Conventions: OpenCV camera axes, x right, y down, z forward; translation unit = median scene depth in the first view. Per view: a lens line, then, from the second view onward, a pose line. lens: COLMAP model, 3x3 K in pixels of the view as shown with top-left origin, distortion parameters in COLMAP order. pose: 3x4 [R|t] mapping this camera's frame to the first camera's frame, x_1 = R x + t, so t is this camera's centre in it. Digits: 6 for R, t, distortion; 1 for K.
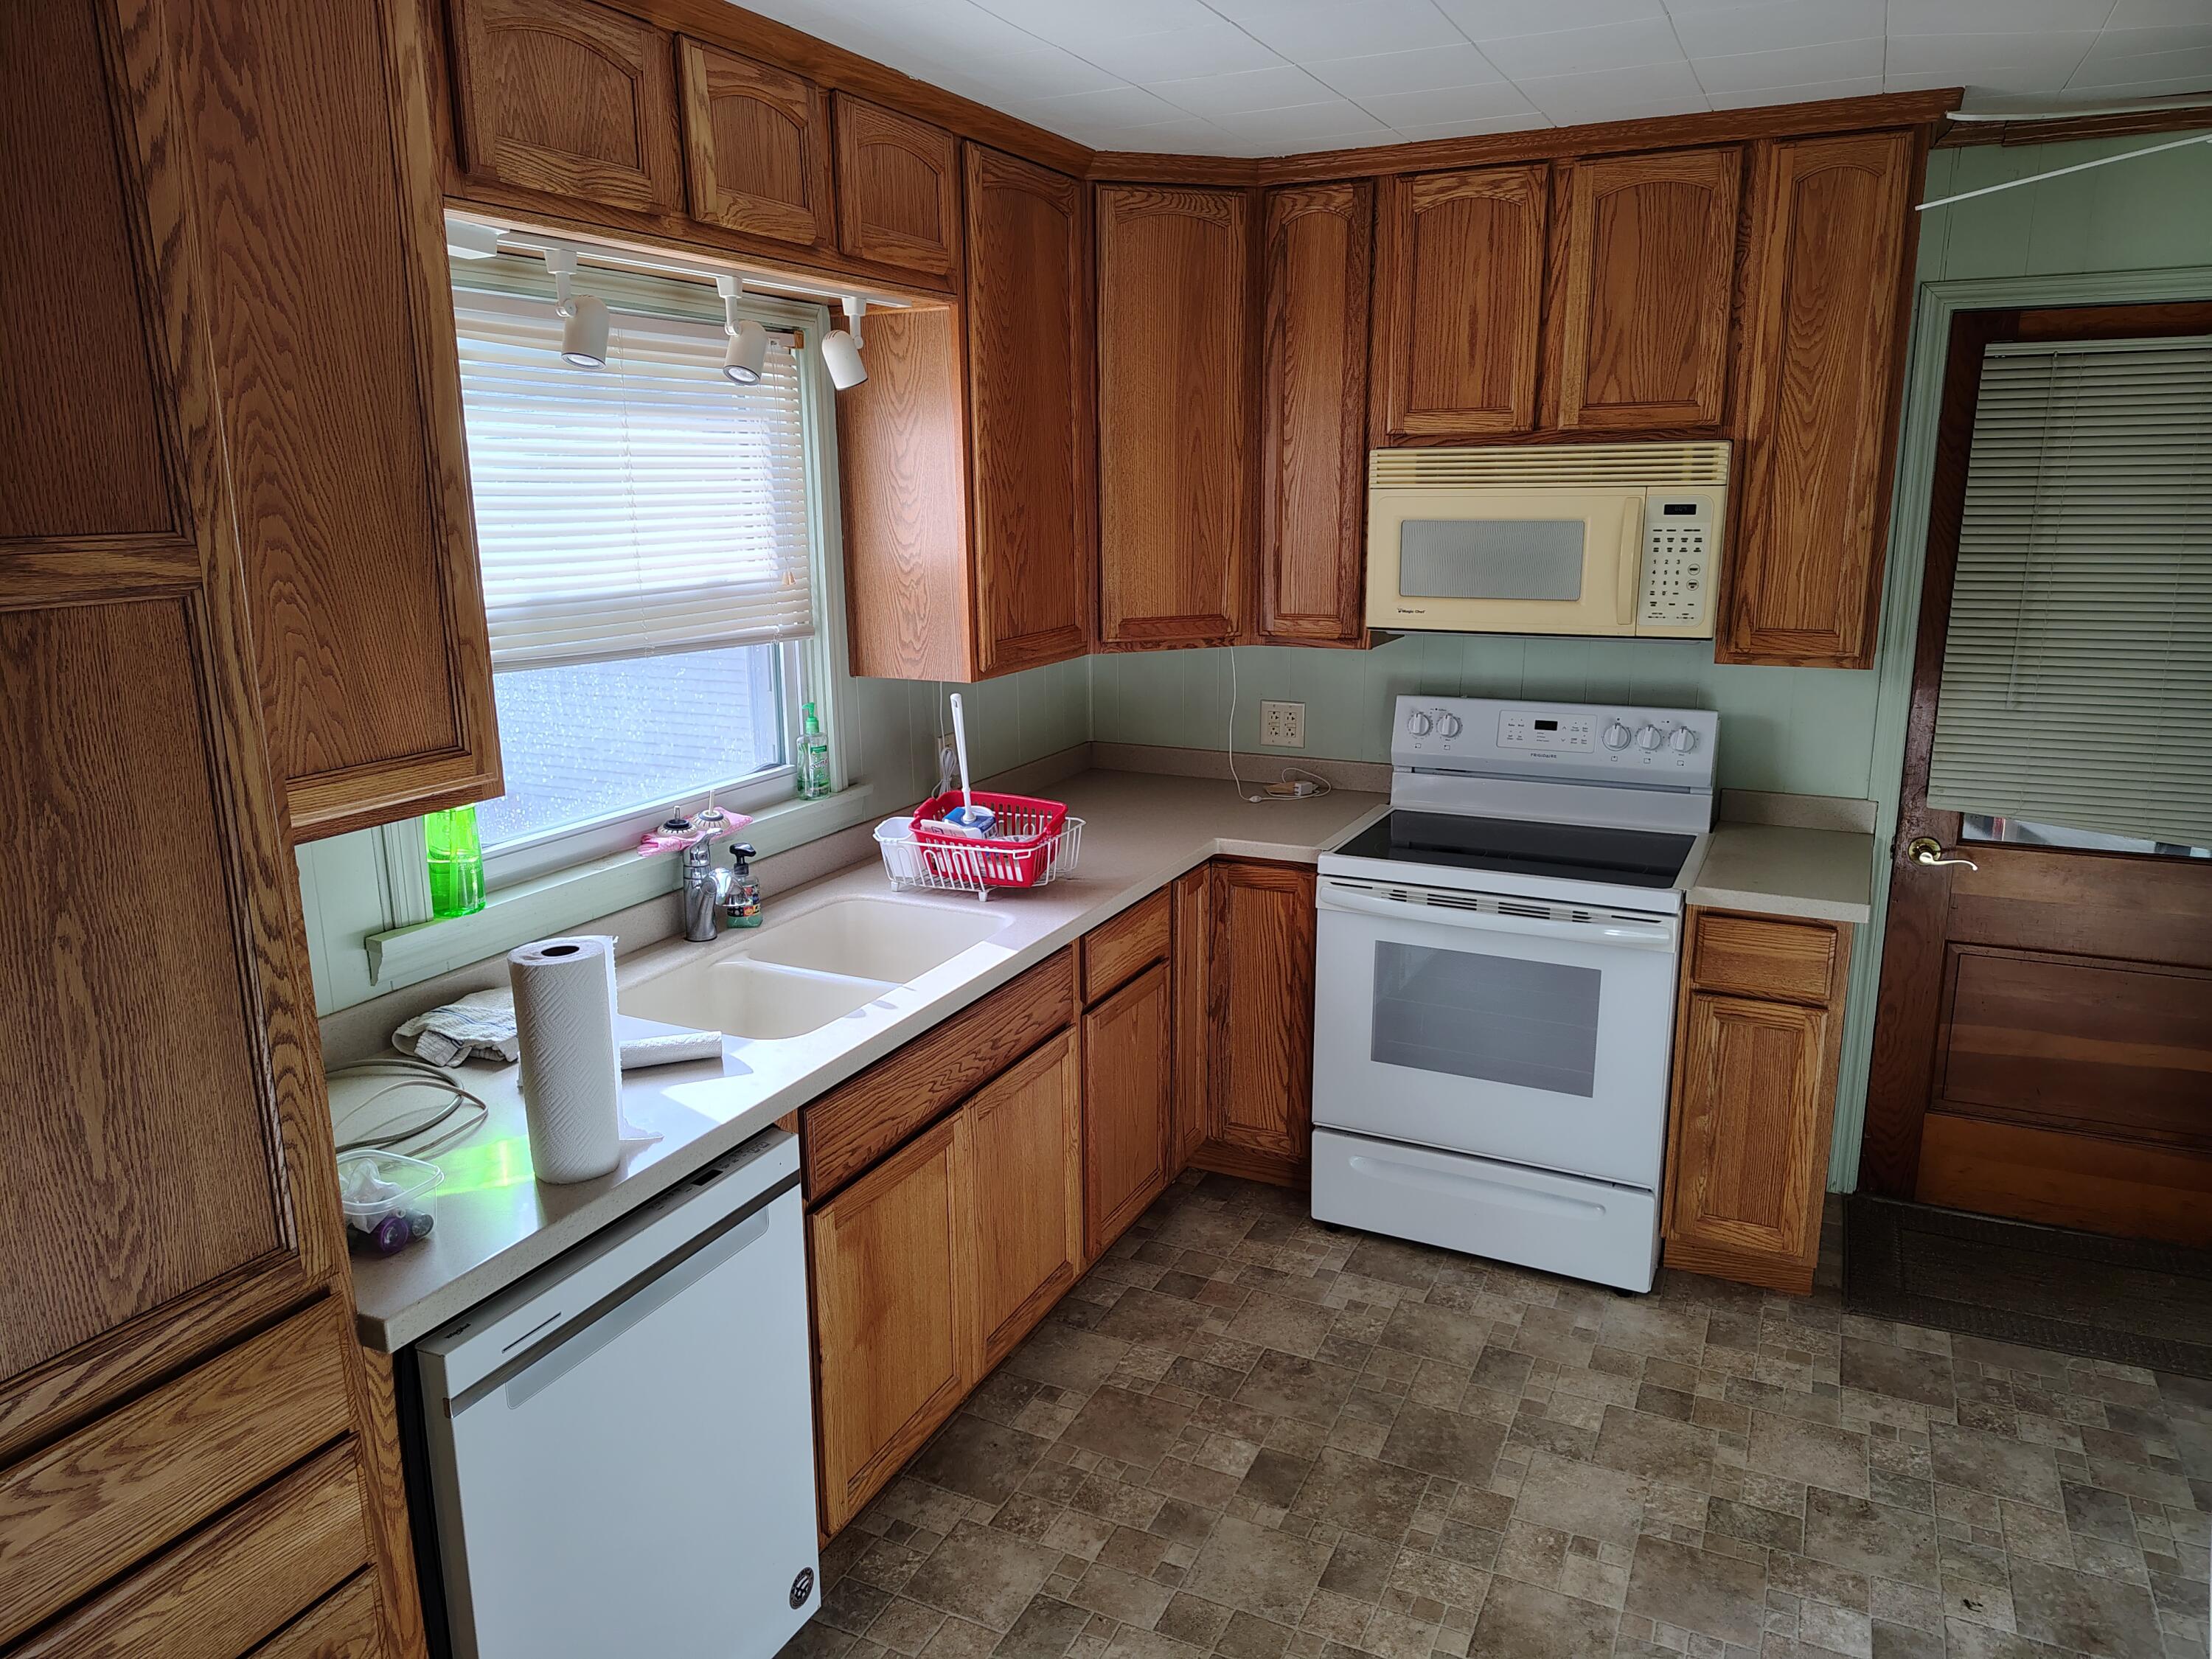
lens RADIAL K [[1521.0, 0, 1097.9], [0, 1521.0, 841.0], [0, 0, 1]] dist [0.013314, -0.015734]
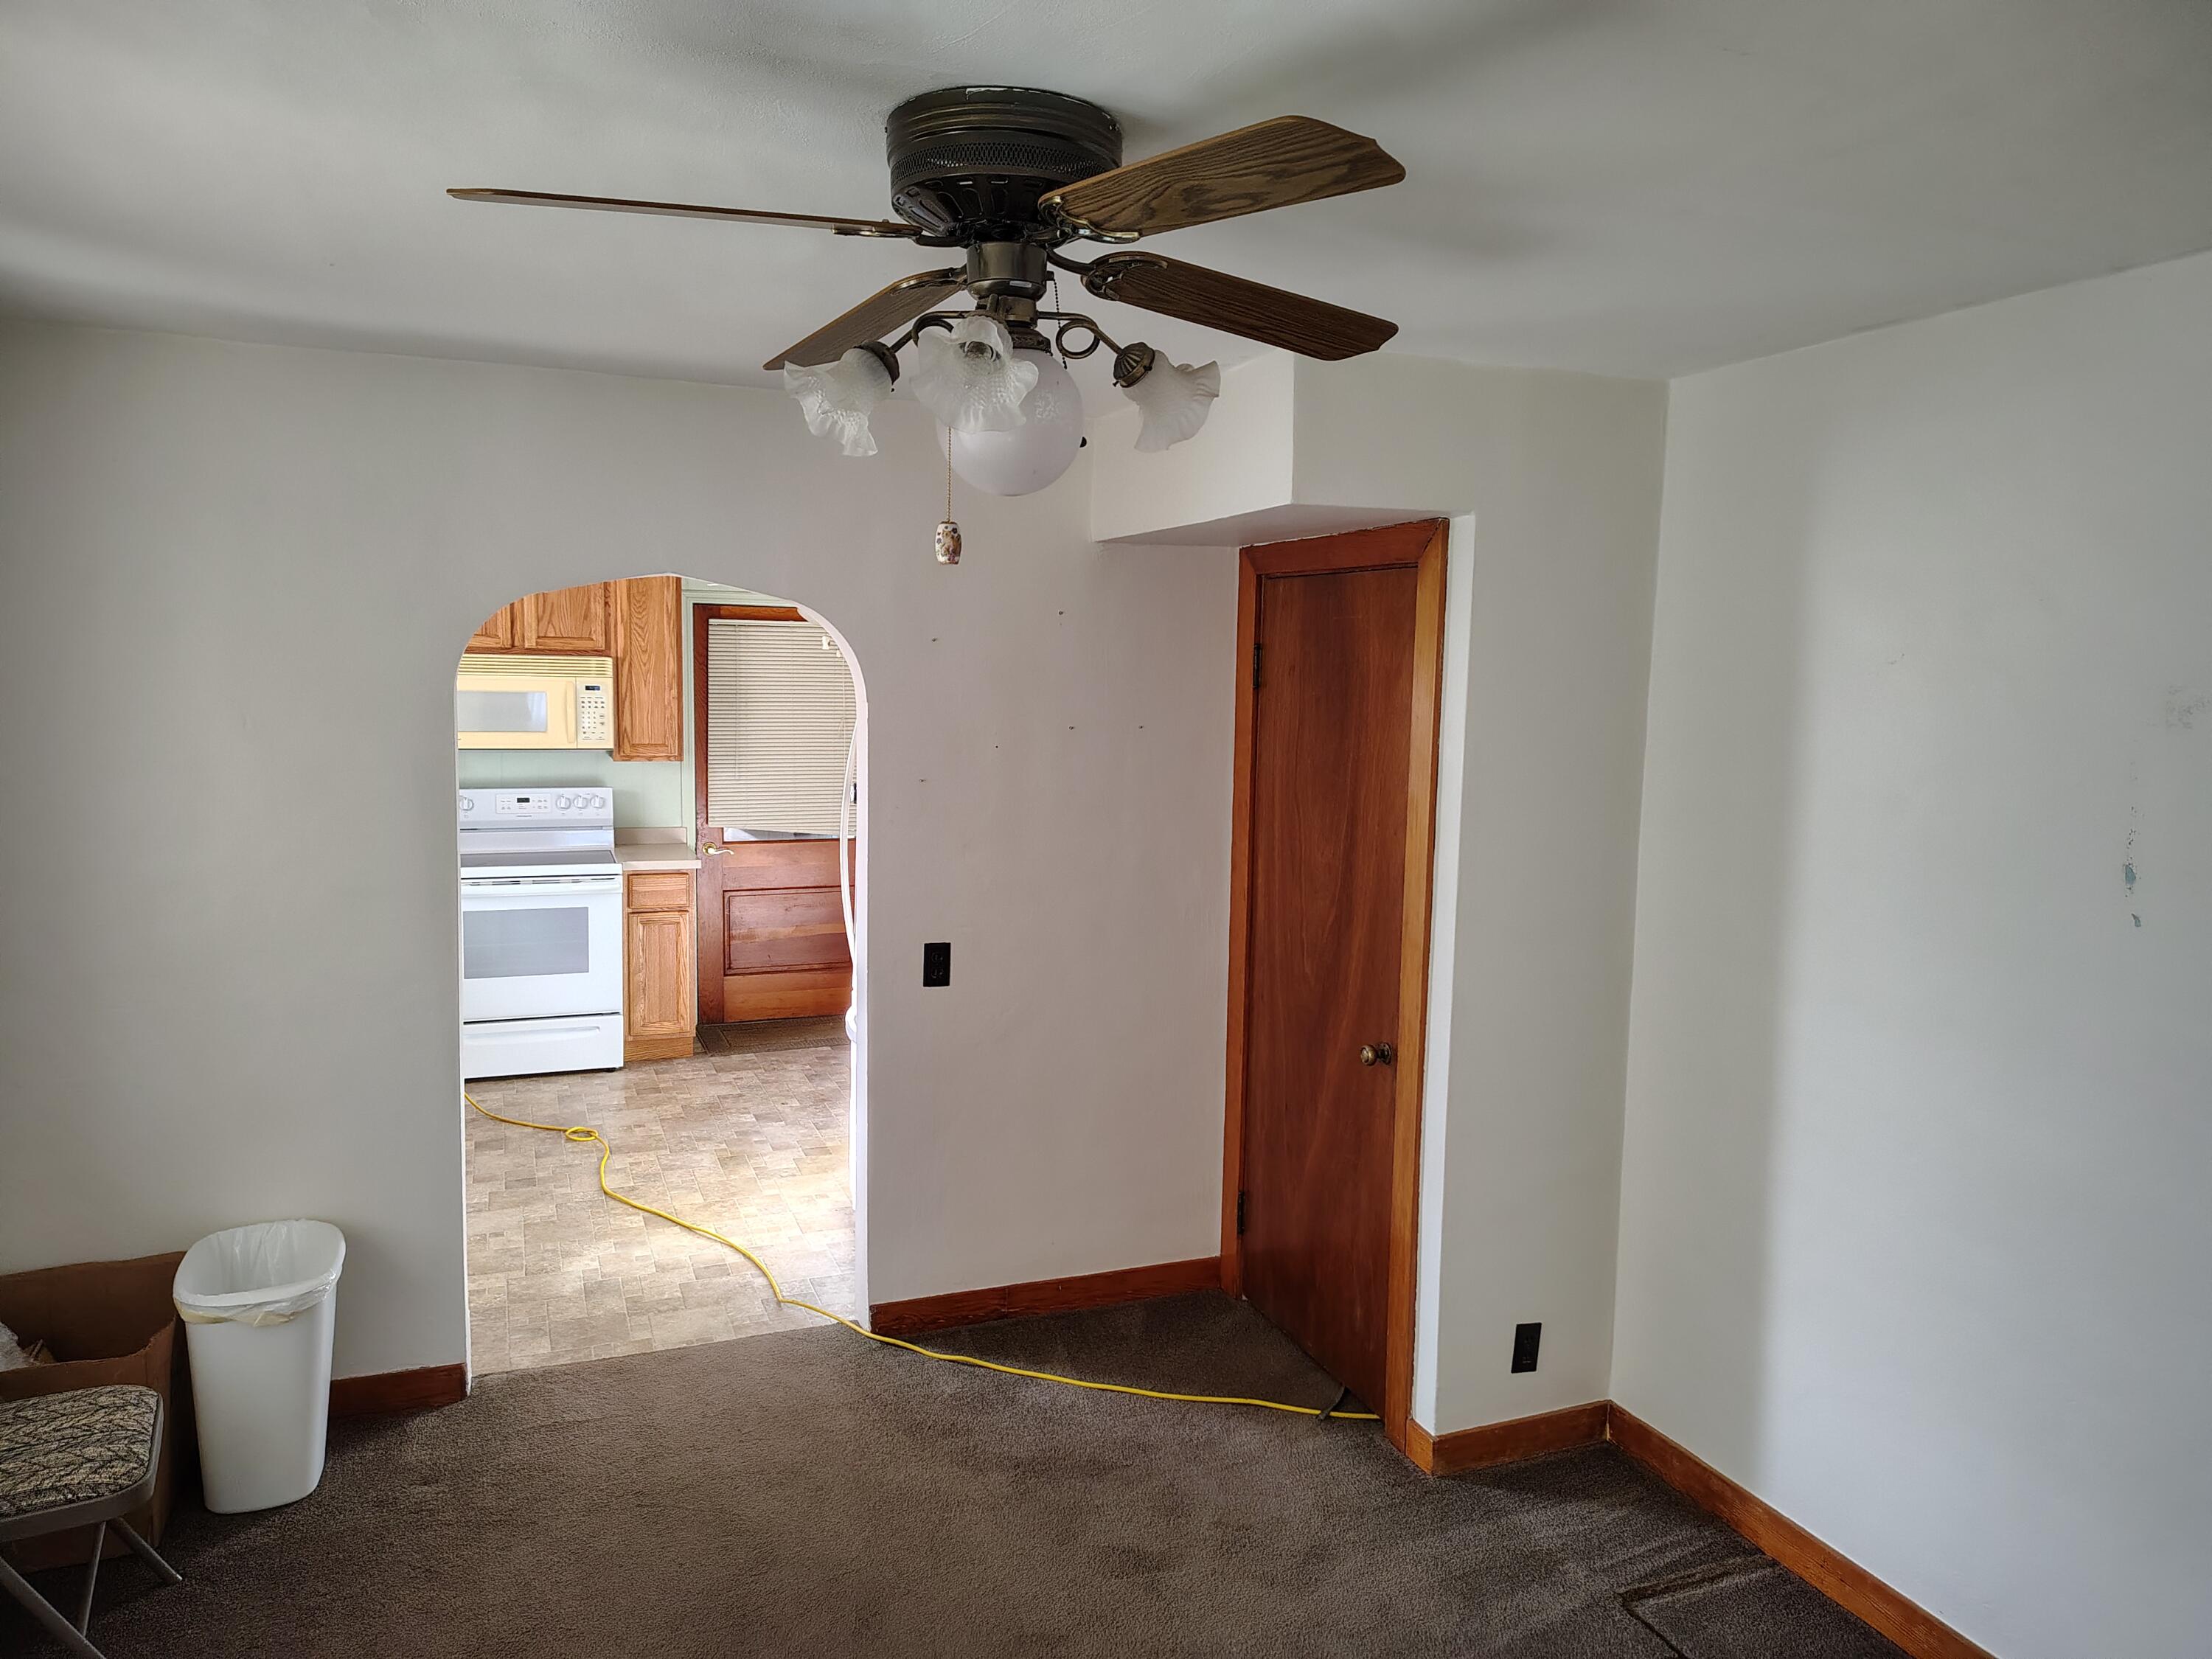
lens RADIAL K [[1521.0, 0, 1109.0], [0, 1521.0, 829.6], [0, 0, 1]] dist [0.013314, -0.015734]
pose [[0.675180, -0.053382, 0.735719, -0.692849], [0.146711, 0.987170, -0.063012, 0.211755], [-0.722916, 0.150482, 0.674350, -0.902023]]
